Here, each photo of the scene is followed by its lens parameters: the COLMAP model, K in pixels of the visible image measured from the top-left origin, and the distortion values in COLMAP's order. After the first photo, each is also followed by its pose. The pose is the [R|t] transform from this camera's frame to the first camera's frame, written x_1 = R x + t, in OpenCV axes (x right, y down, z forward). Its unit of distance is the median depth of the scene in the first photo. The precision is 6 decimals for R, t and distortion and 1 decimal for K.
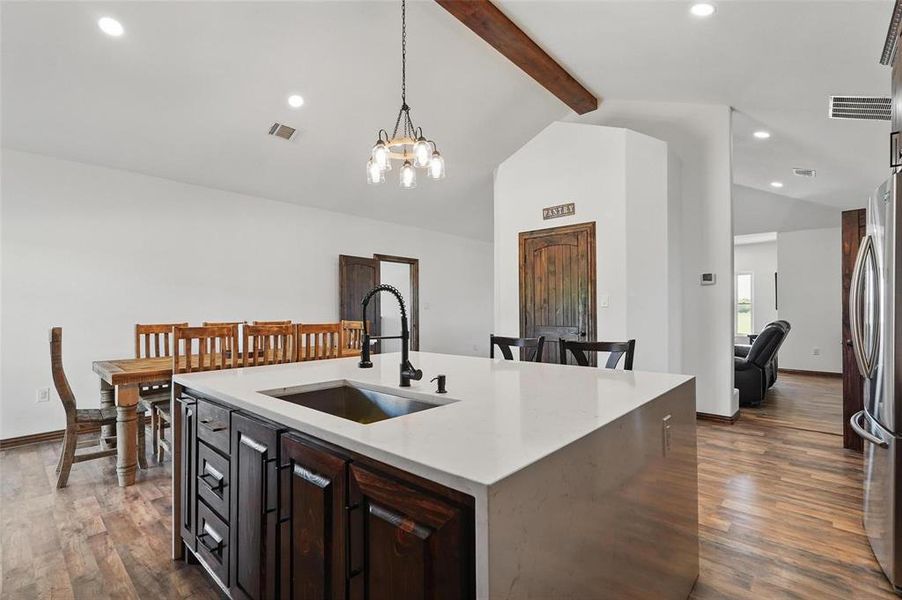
lens RADIAL K [[405.7, 0, 448.2], [0, 405.7, 305.9], [0, 0, 1]] dist [-0.001934, 0.000201]
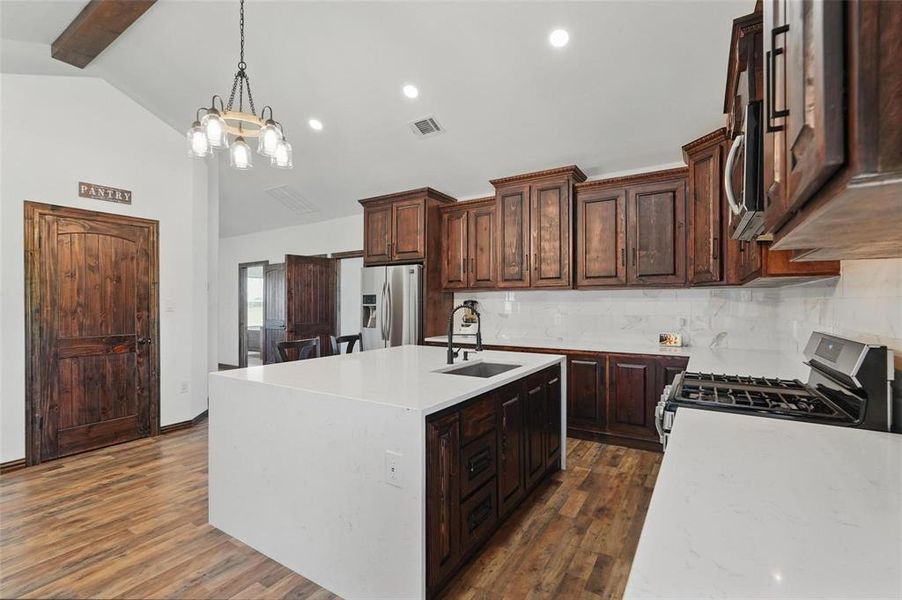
lens RADIAL K [[401.0, 0, 444.9], [0, 401.0, 302.7], [0, 0, 1]] dist [0.001015, 0.000181]
pose [[-0.164607, 0.009266, 0.986316, -0.646481], [-0.007119, 0.999919, -0.010582, -0.012919], [-0.986334, -0.008763, -0.164528, 0.482681]]
